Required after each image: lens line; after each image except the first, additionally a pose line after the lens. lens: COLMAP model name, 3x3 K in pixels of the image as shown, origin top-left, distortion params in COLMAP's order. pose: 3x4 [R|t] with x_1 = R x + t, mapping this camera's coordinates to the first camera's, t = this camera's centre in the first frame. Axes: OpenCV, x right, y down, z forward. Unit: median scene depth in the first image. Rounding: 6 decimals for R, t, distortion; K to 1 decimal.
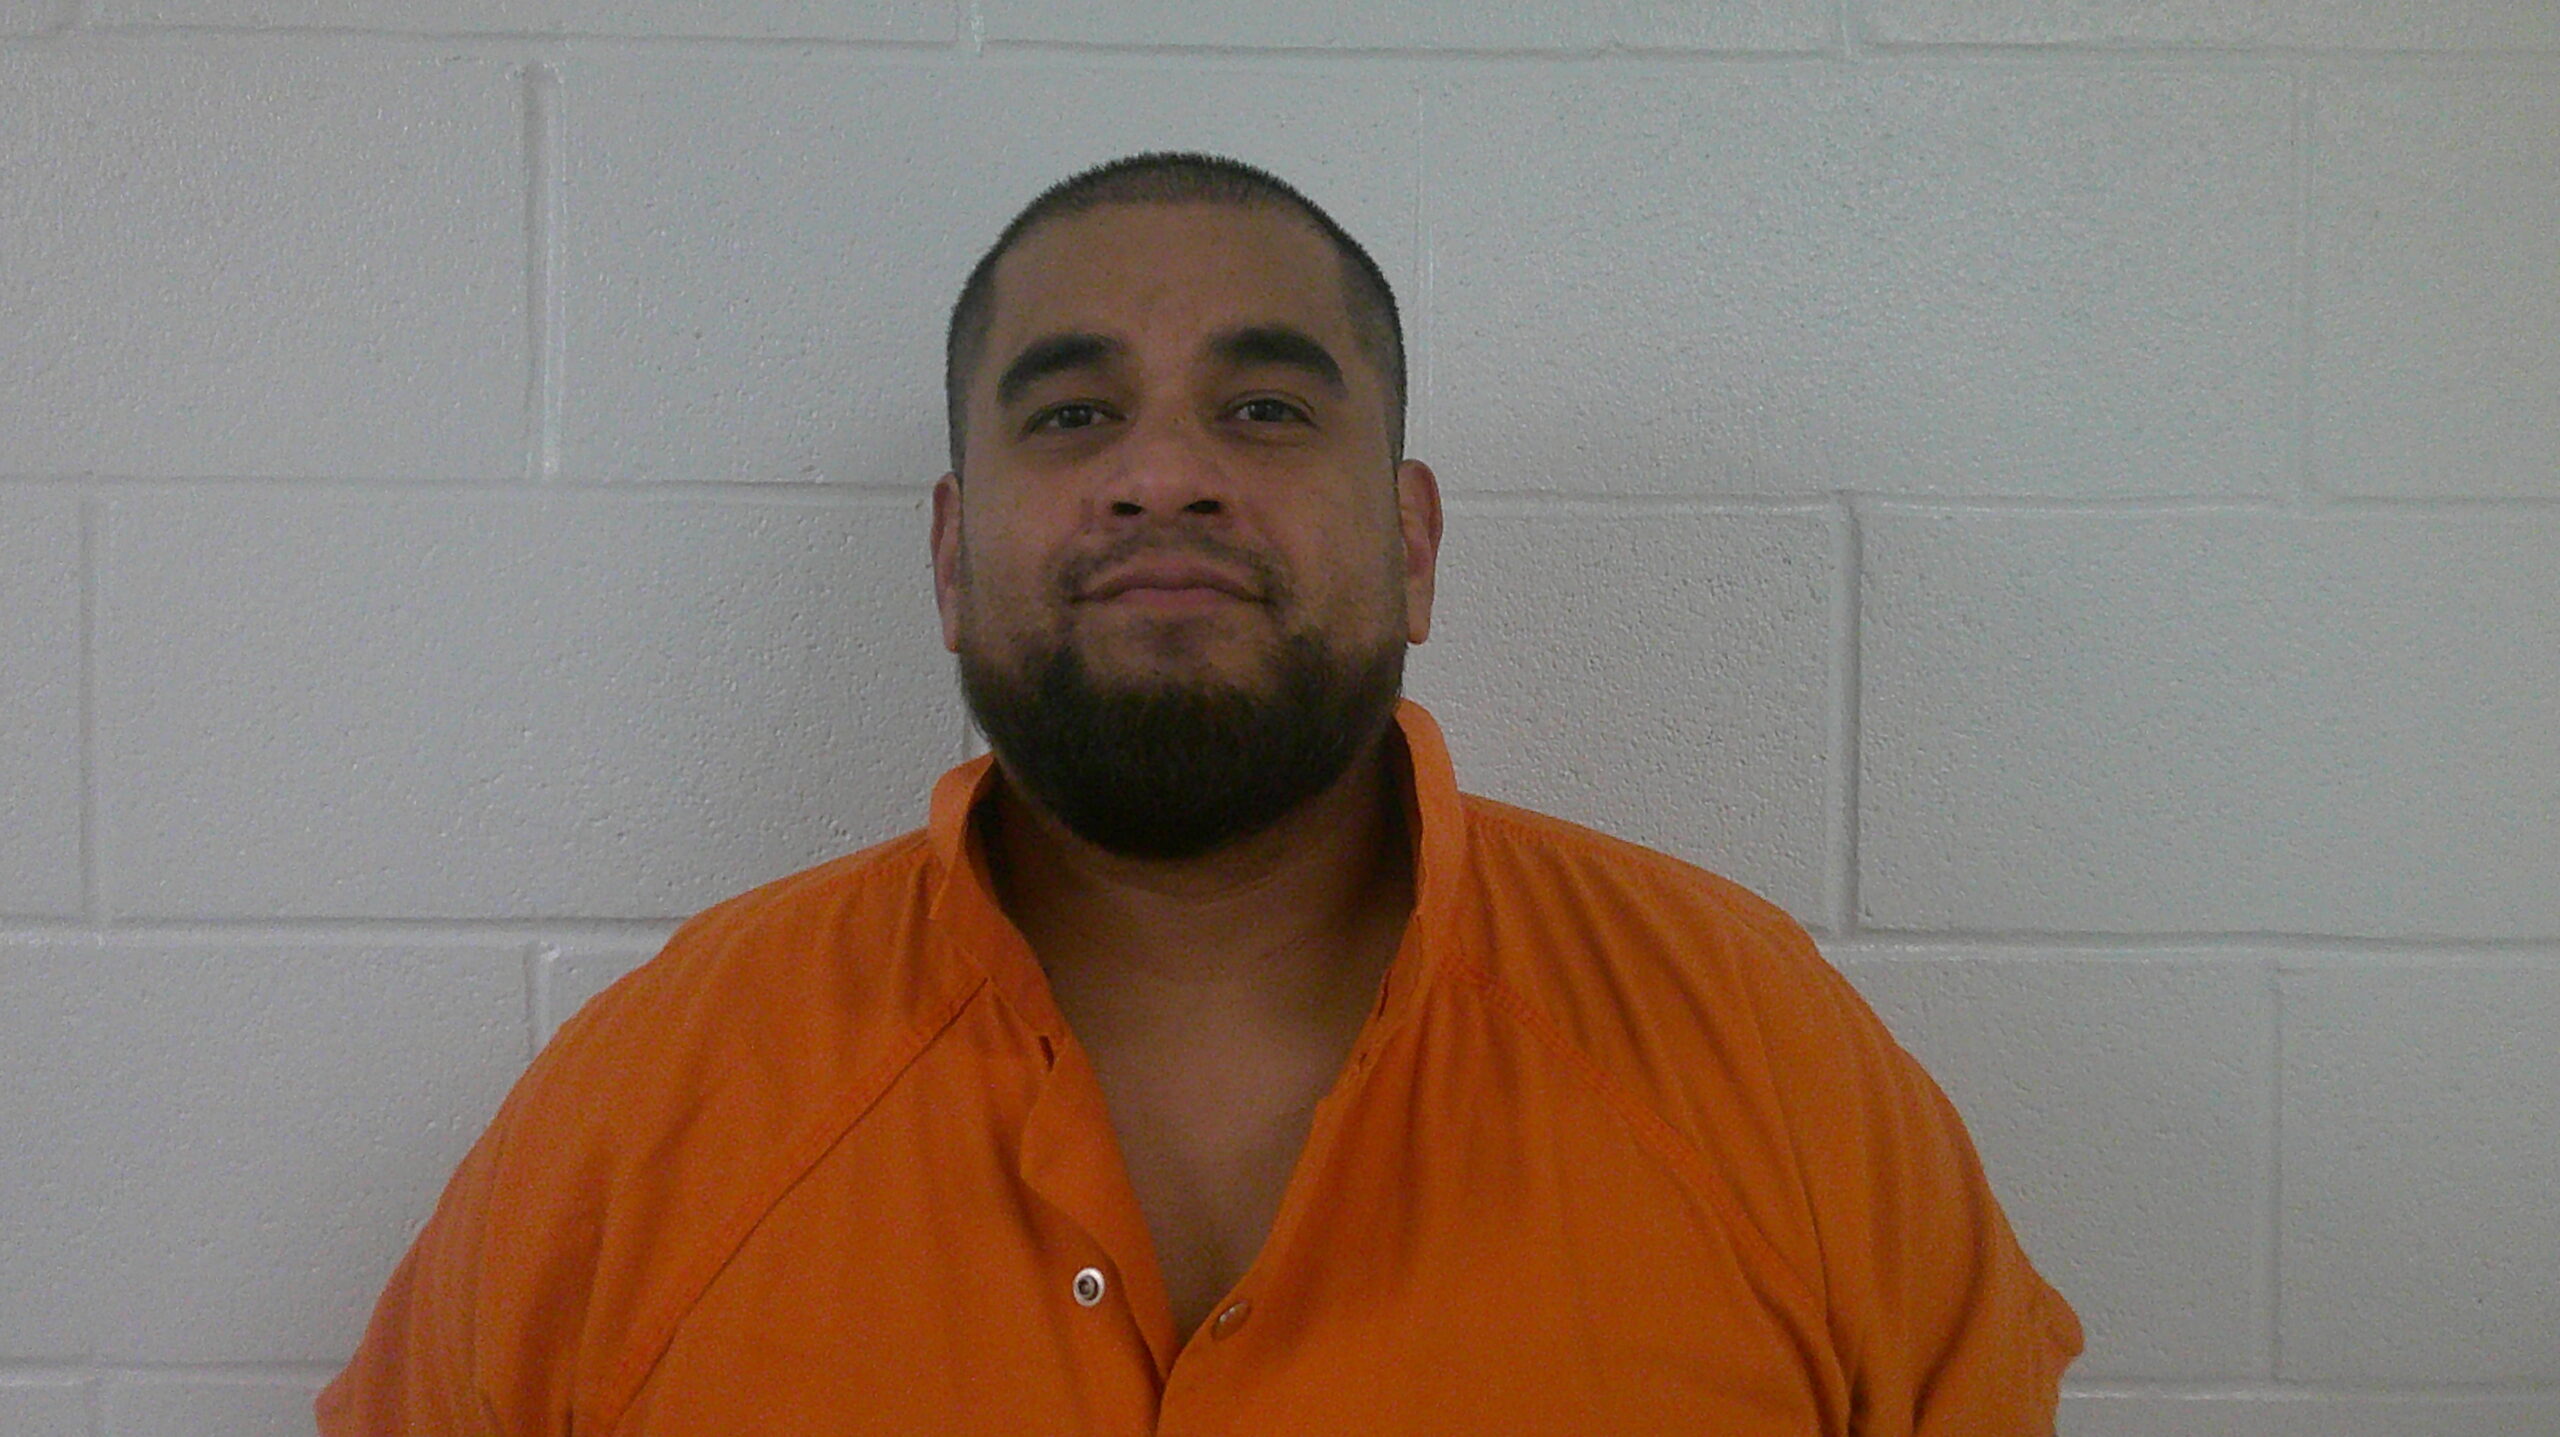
lens RADIAL K [[1028.3, 0, 1290.3], [0, 1028.3, 667.3], [0, 0, 1]] dist [0.016593, -0.006006]
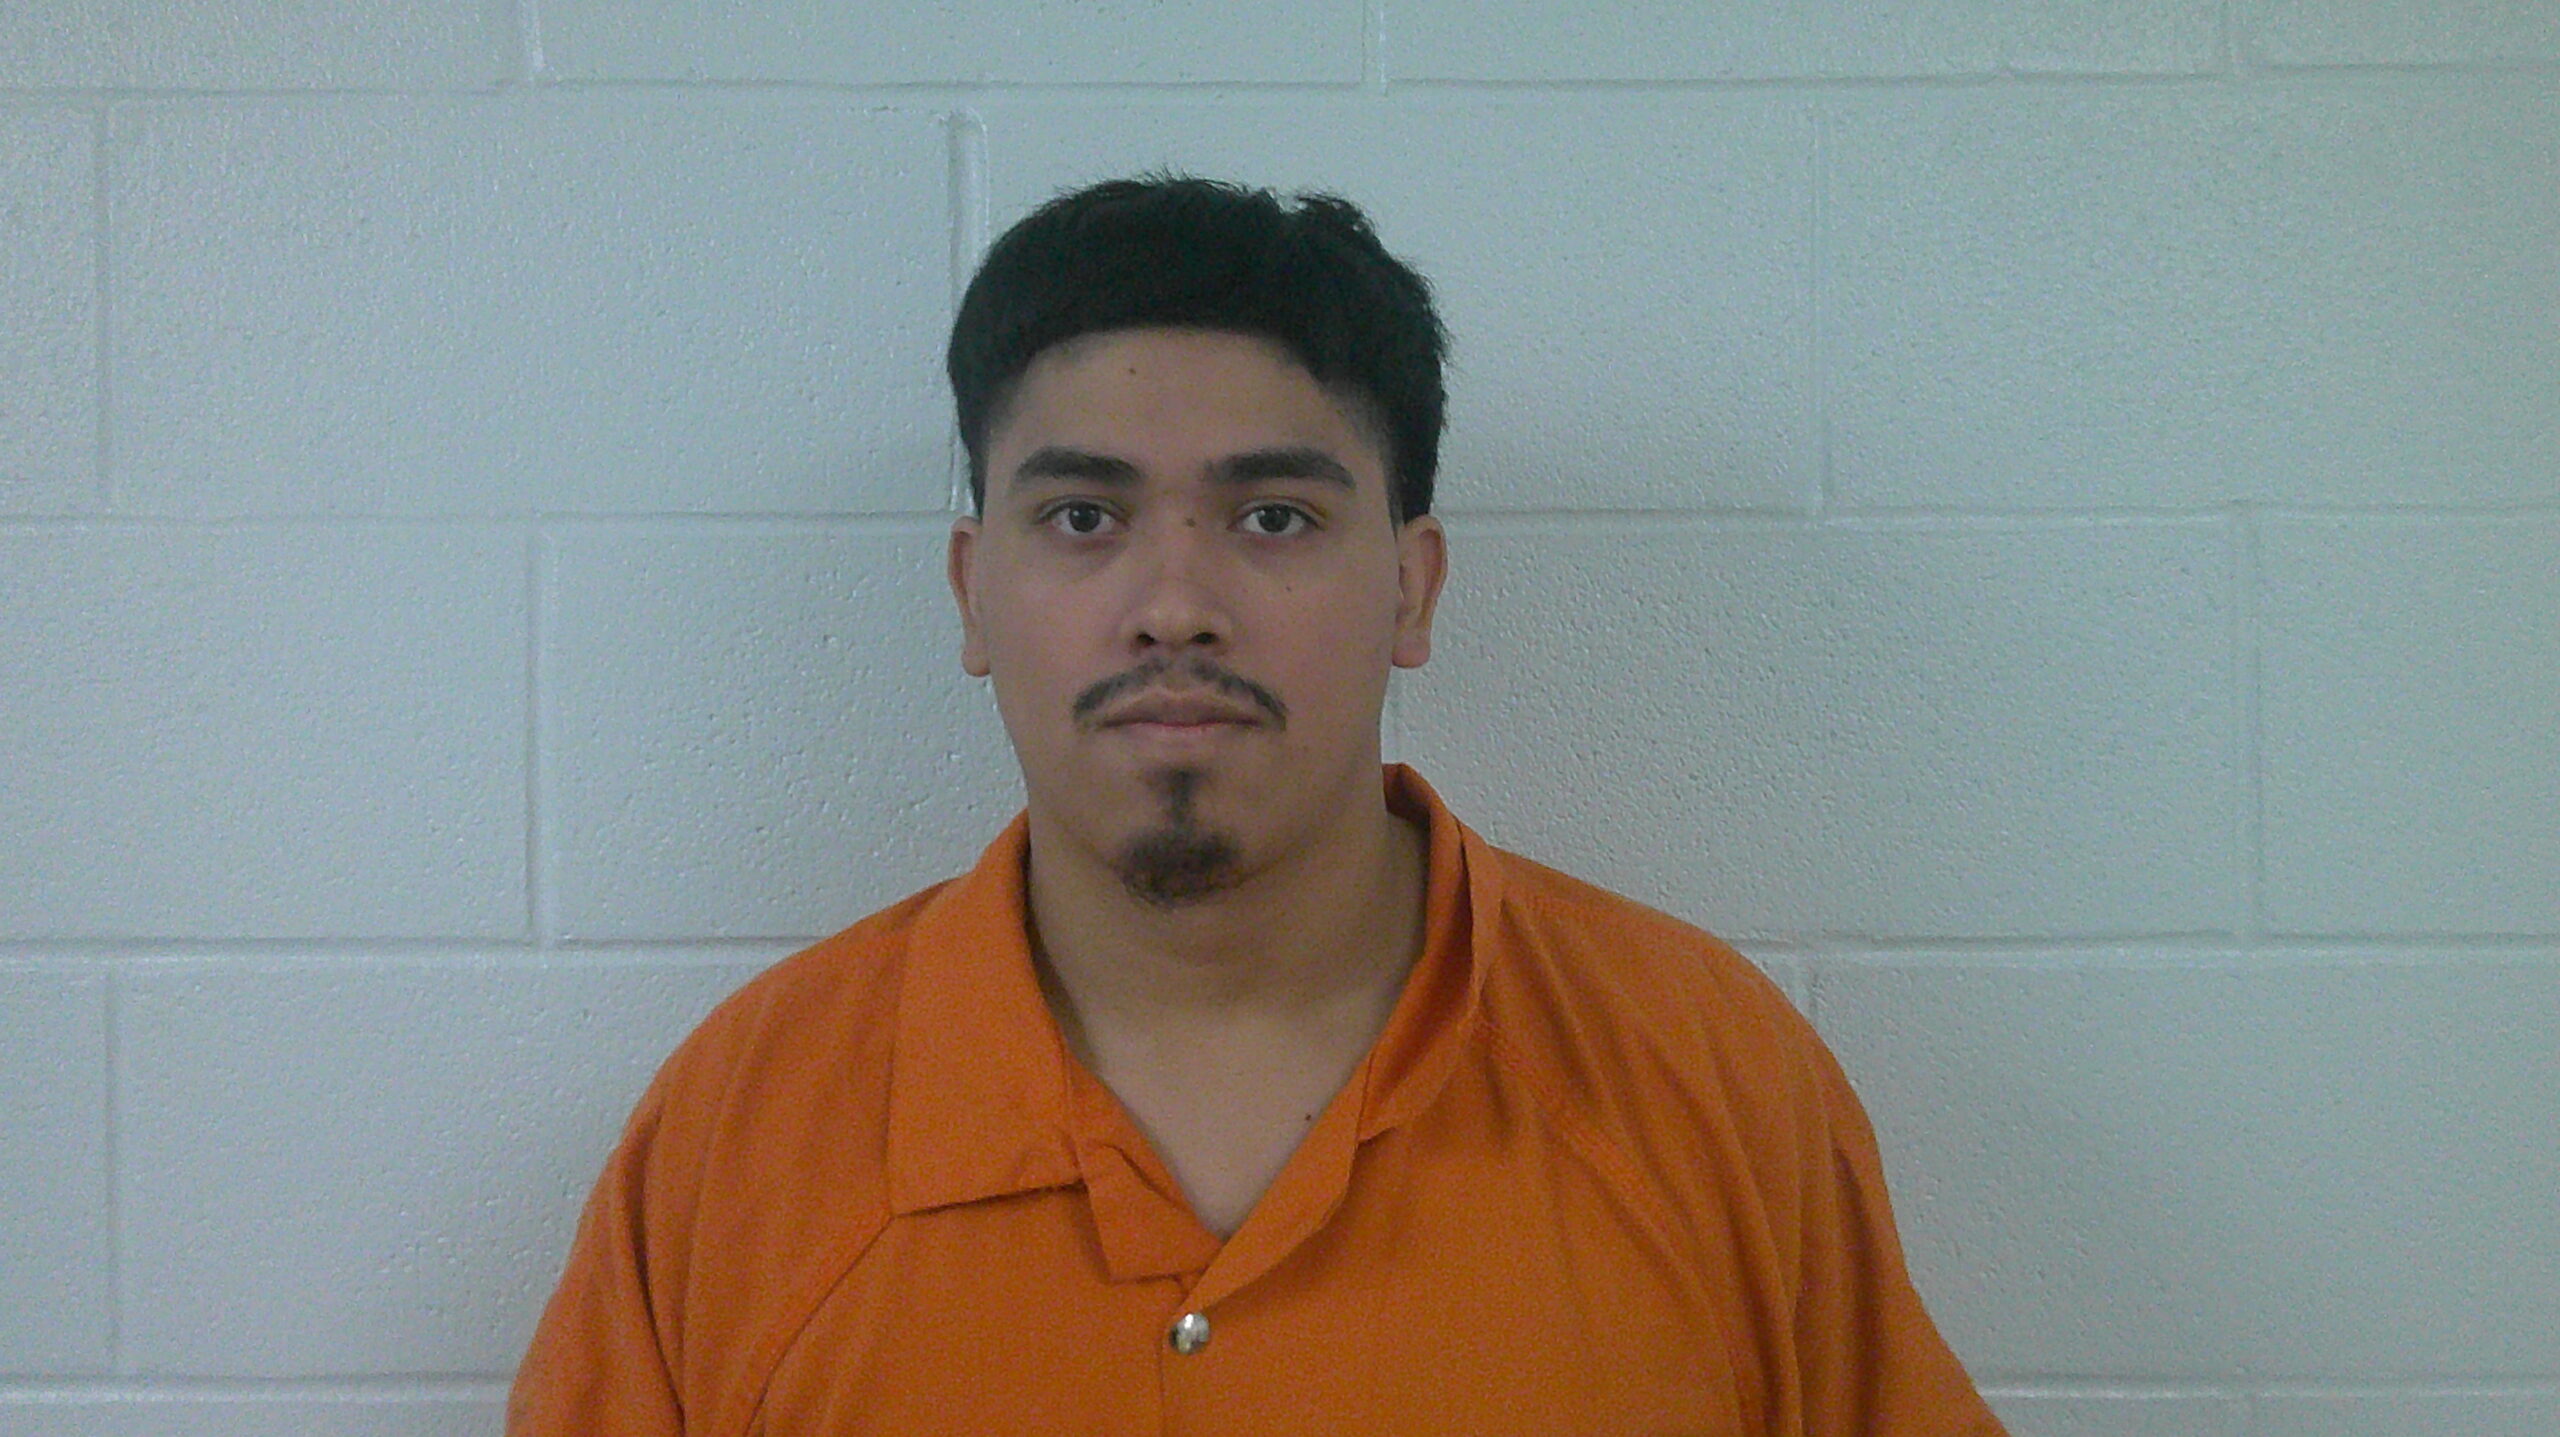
lens RADIAL K [[1028.3, 0, 1239.5], [0, 1028.3, 655.3], [0, 0, 1]] dist [0.016593, -0.006006]
pose [[0.999881, -0.013524, -0.007383, -0.443785], [0.013435, 0.999838, -0.011976, -0.020688], [0.007543, 0.011875, 0.999901, -0.026926]]
